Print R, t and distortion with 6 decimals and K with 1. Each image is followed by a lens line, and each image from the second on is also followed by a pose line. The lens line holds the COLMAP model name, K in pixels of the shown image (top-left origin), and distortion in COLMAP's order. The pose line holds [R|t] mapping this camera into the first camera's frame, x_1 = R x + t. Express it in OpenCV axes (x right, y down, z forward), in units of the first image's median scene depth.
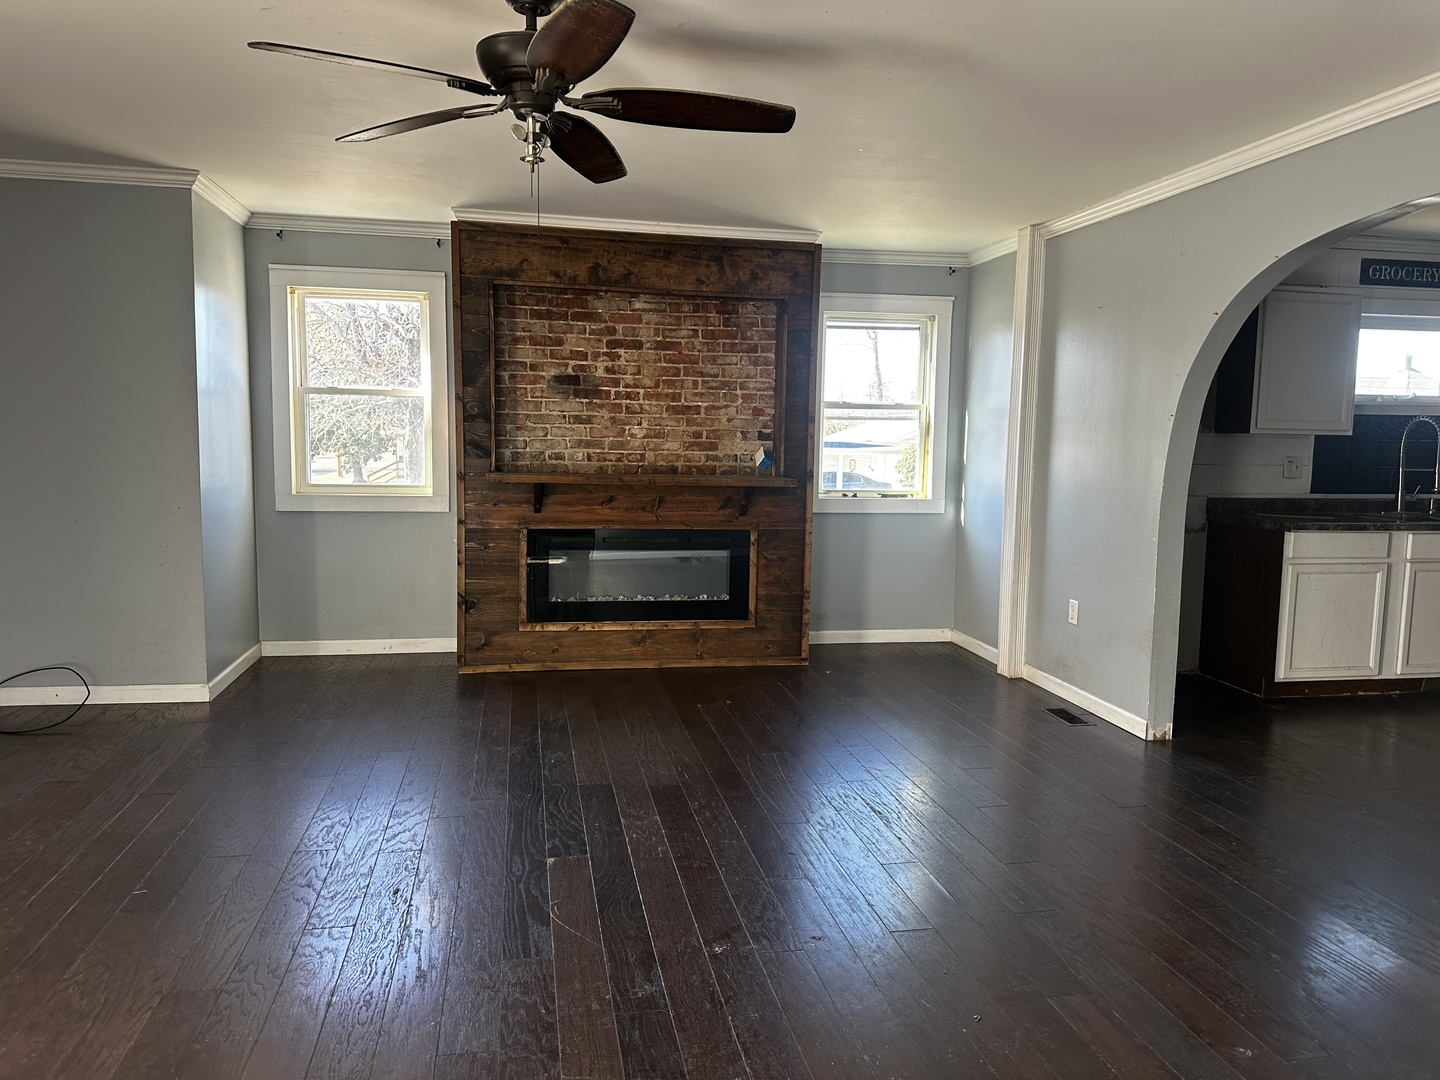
lens RADIAL K [[1004.4, 0, 718.5], [0, 1004.4, 544.2], [0, 0, 1]] dist [0.083942, -0.097963]
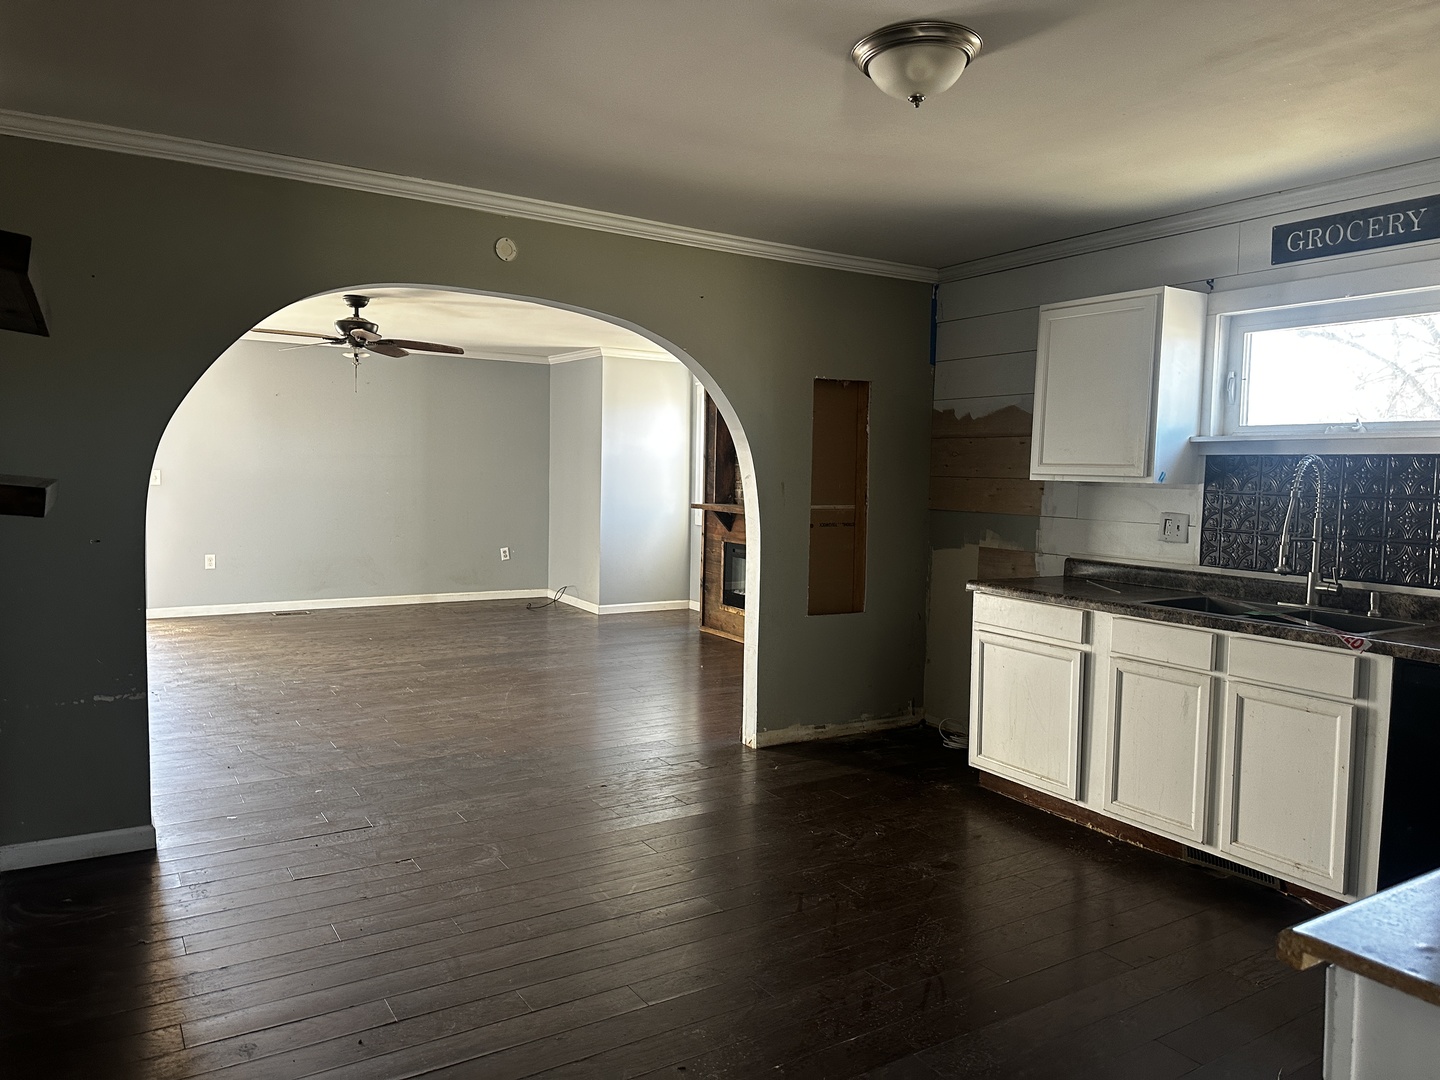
lens RADIAL K [[1004.4, 0, 720.6], [0, 1004.4, 539.6], [0, 0, 1]] dist [0.083942, -0.097963]
pose [[0.356450, 0.058266, -0.932496, 1.171573], [-0.117104, 0.992969, 0.017281, -0.041943], [0.926946, 0.103040, 0.360767, 0.441808]]
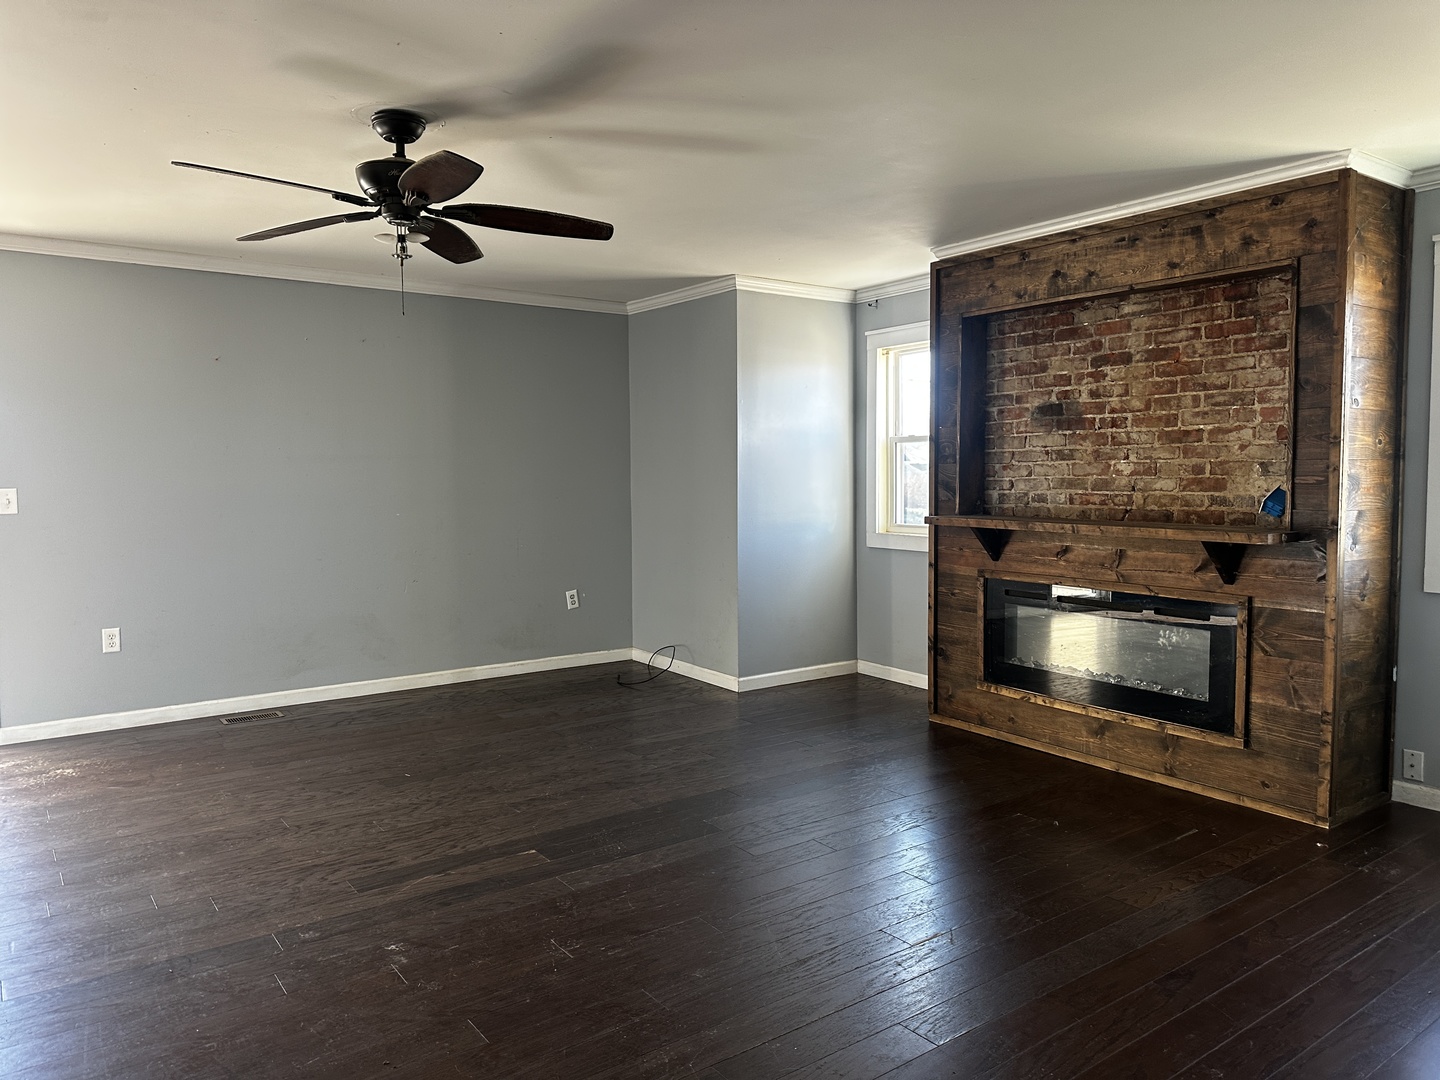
lens RADIAL K [[1004.4, 0, 718.5], [0, 1004.4, 534.6], [0, 0, 1]] dist [0.083942, -0.097963]
pose [[0.418543, 0.035932, -0.907486, 0.520229], [-0.086713, 0.996233, -0.000547, -0.031647], [0.904048, 0.078920, 0.420082, 0.386069]]
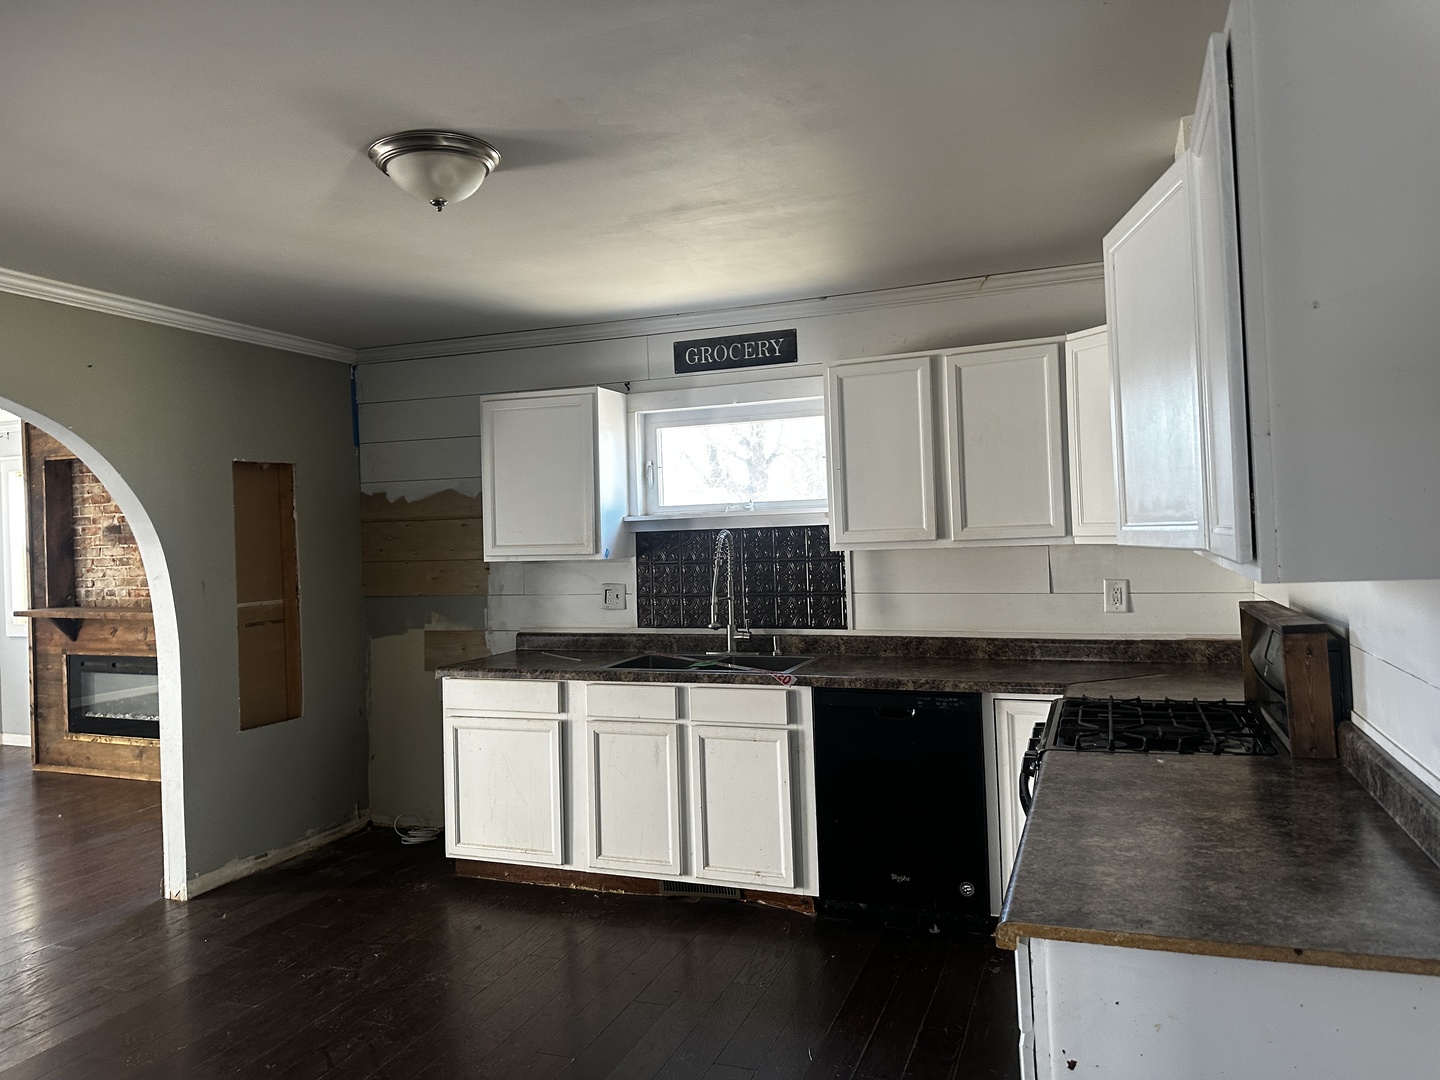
lens RADIAL K [[1004.4, 0, 734.2], [0, 1004.4, 528.5], [0, 0, 1]] dist [0.083942, -0.097963]
pose [[0.847824, -0.043725, -0.528471, 1.118551], [-0.014919, 0.994233, -0.106197, -0.045866], [0.530067, 0.097921, 0.842283, 0.363531]]
